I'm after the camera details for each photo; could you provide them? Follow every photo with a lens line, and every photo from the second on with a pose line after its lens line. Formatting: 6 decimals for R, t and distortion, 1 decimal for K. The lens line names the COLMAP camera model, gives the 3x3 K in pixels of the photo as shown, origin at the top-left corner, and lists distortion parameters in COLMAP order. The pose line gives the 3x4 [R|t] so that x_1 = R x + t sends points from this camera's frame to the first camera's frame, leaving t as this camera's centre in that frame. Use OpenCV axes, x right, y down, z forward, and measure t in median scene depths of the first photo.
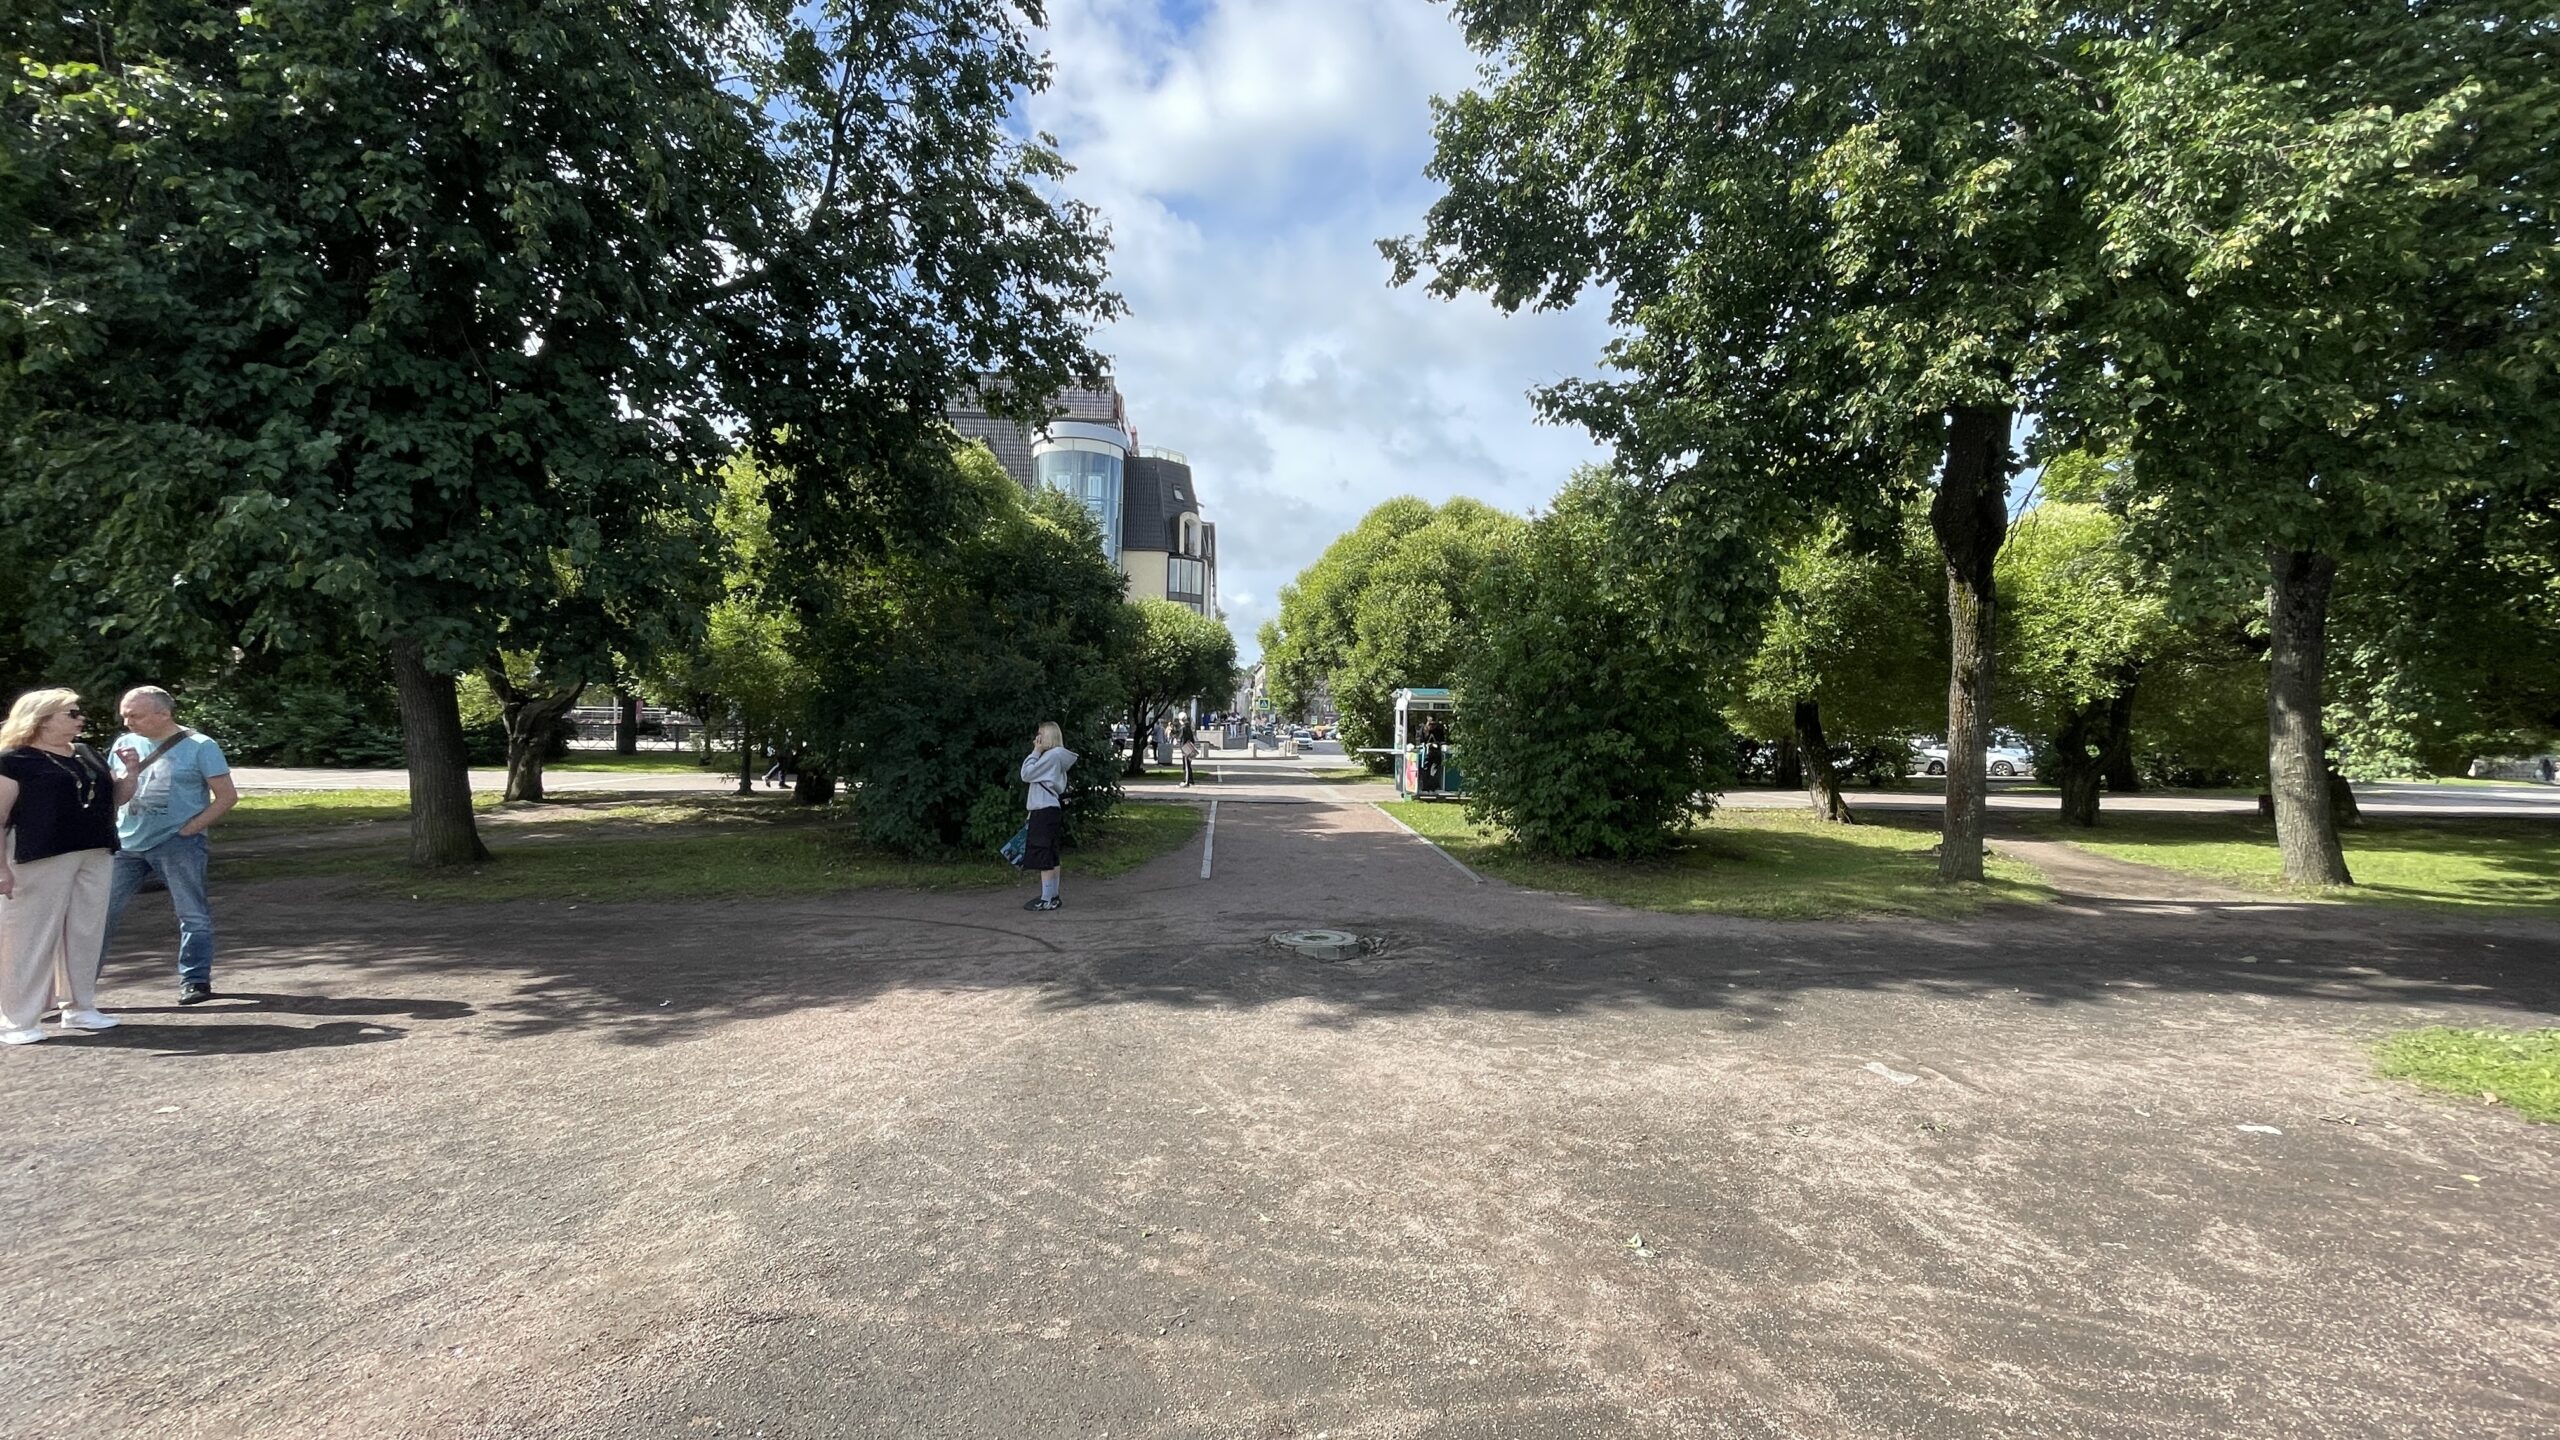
lens RADIAL K [[1023.1, 0, 1274.0], [0, 1023.1, 718.1], [0, 0, 1]] dist [-0.001193, -0.000854]
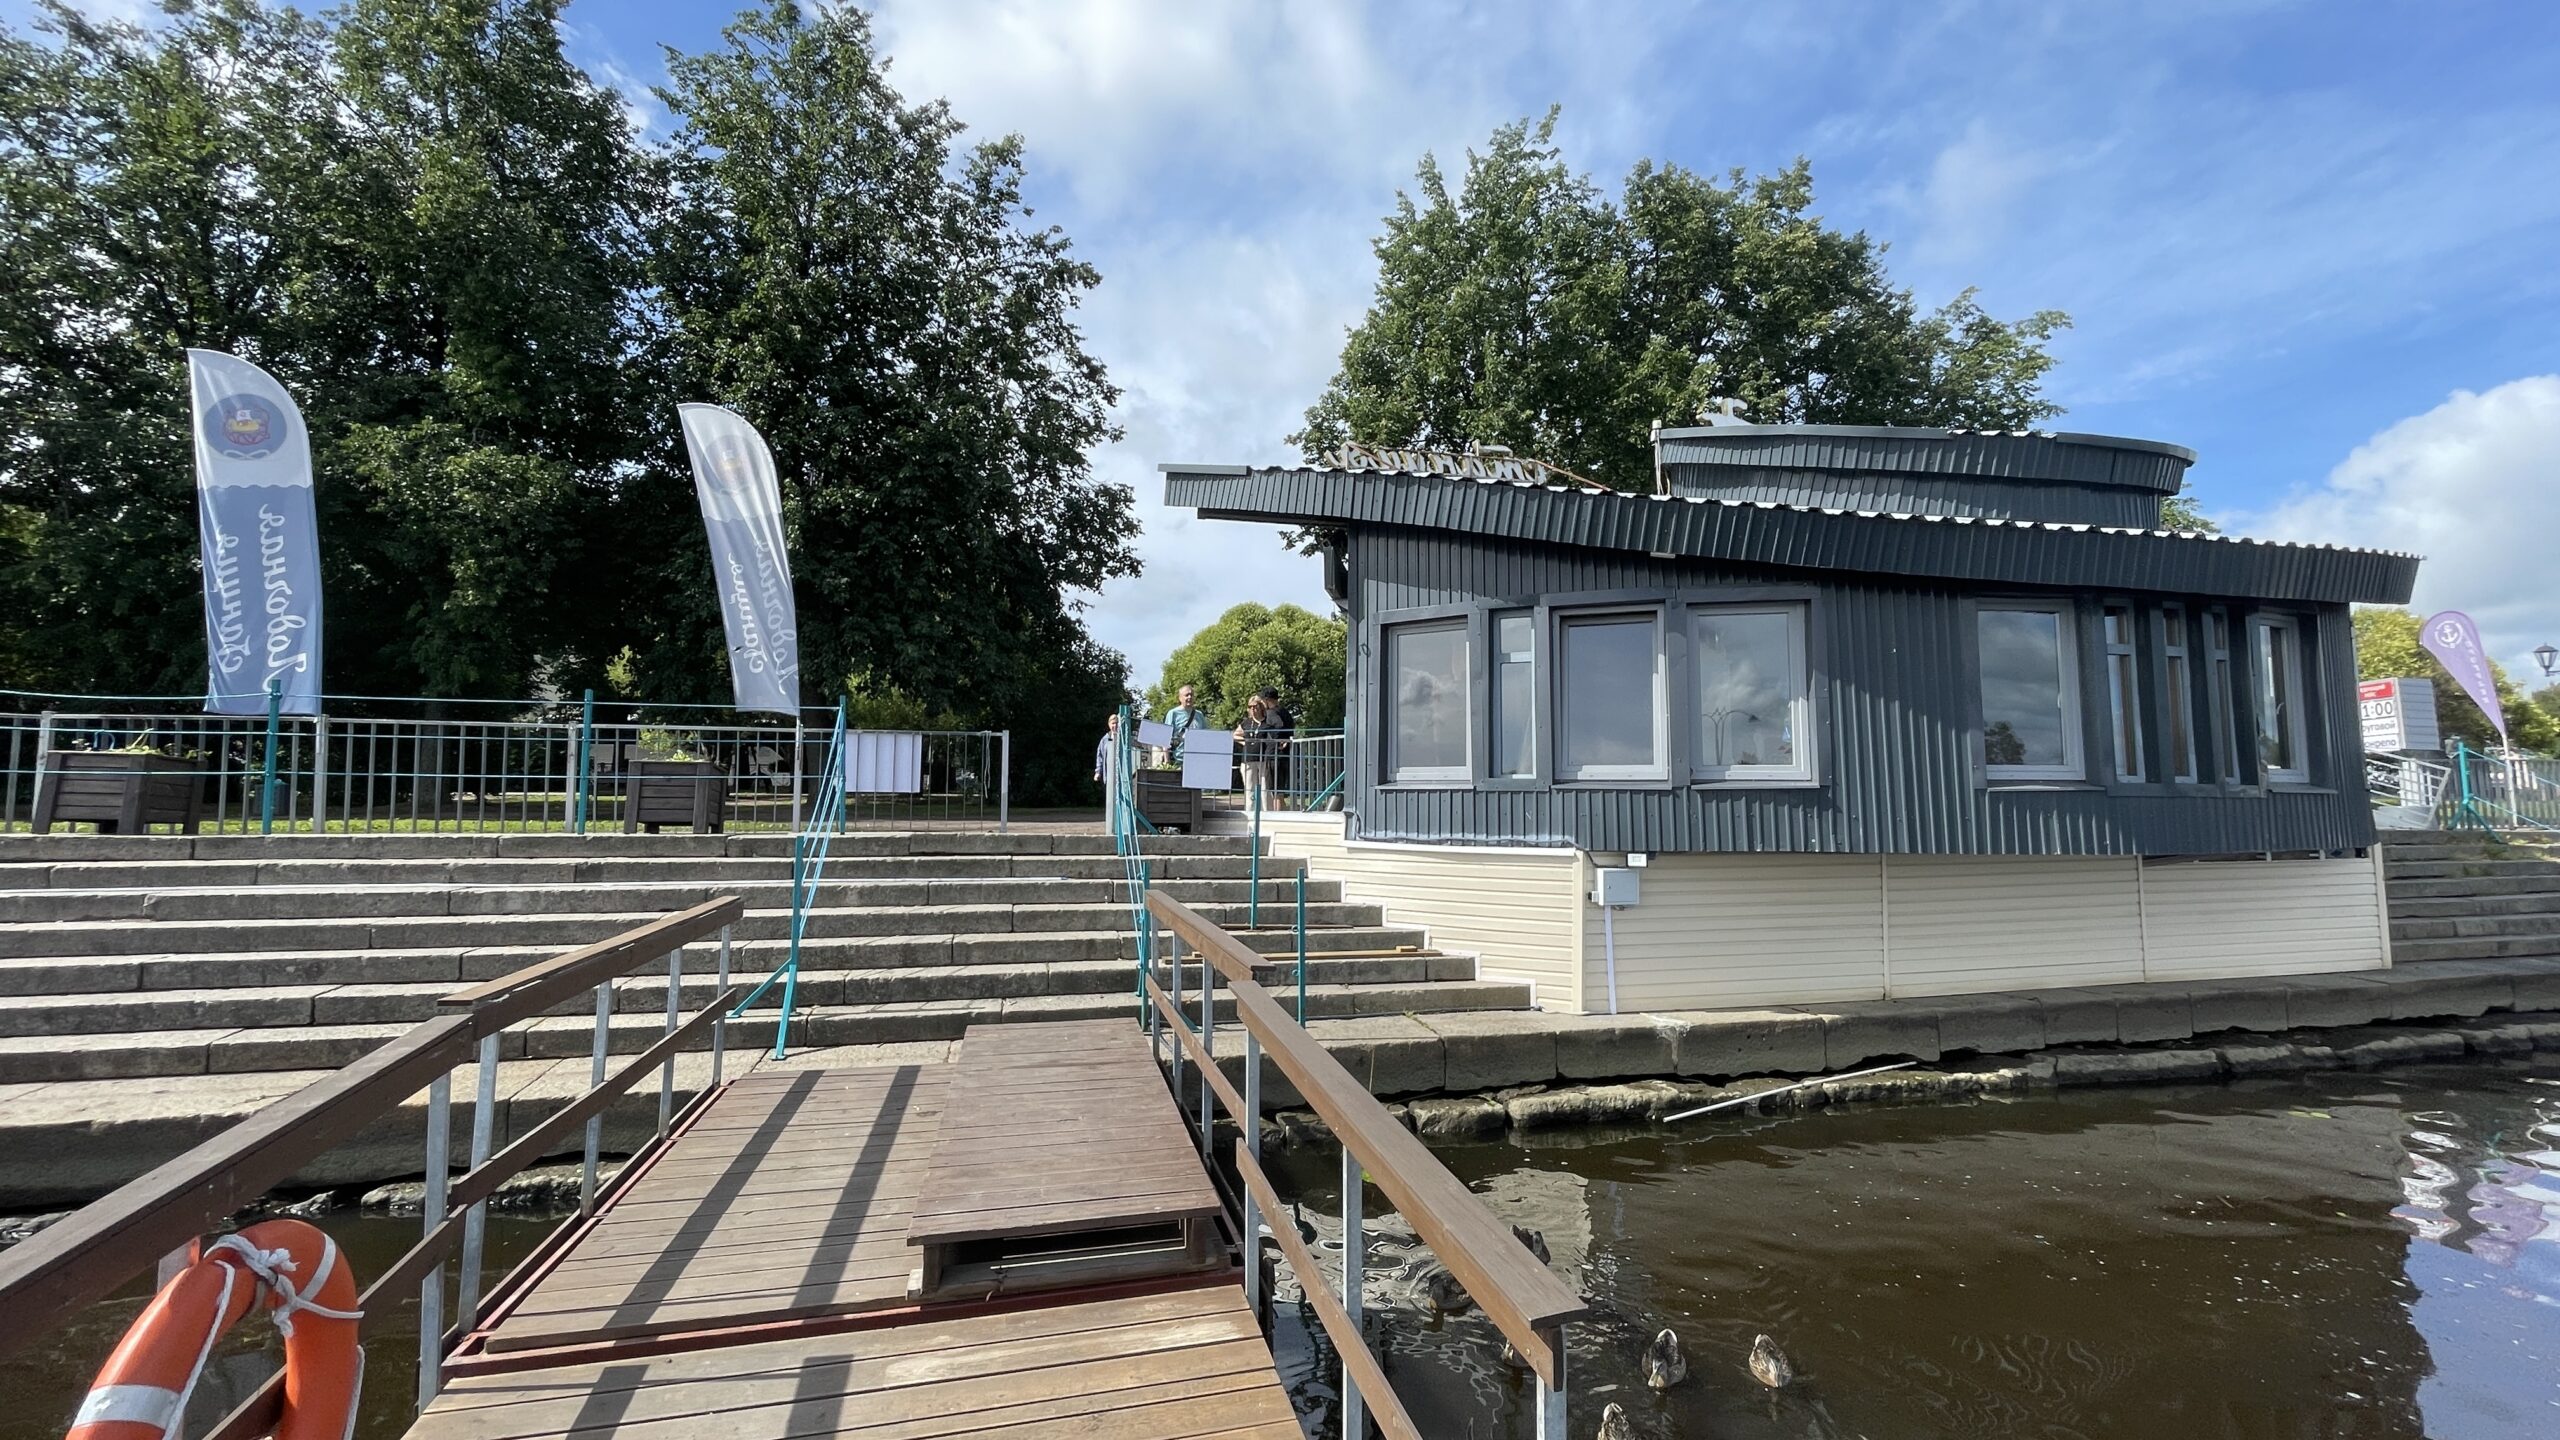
lens RADIAL K [[1023.1, 0, 1275.5], [0, 1023.1, 704.0], [0, 0, 1]] dist [-0.001193, -0.000854]
pose [[0.979925, 0.008564, 0.199184, -0.141177], [0.005324, 0.997597, -0.069083, 0.035354], [-0.199297, 0.068757, 0.977524, -0.483498]]
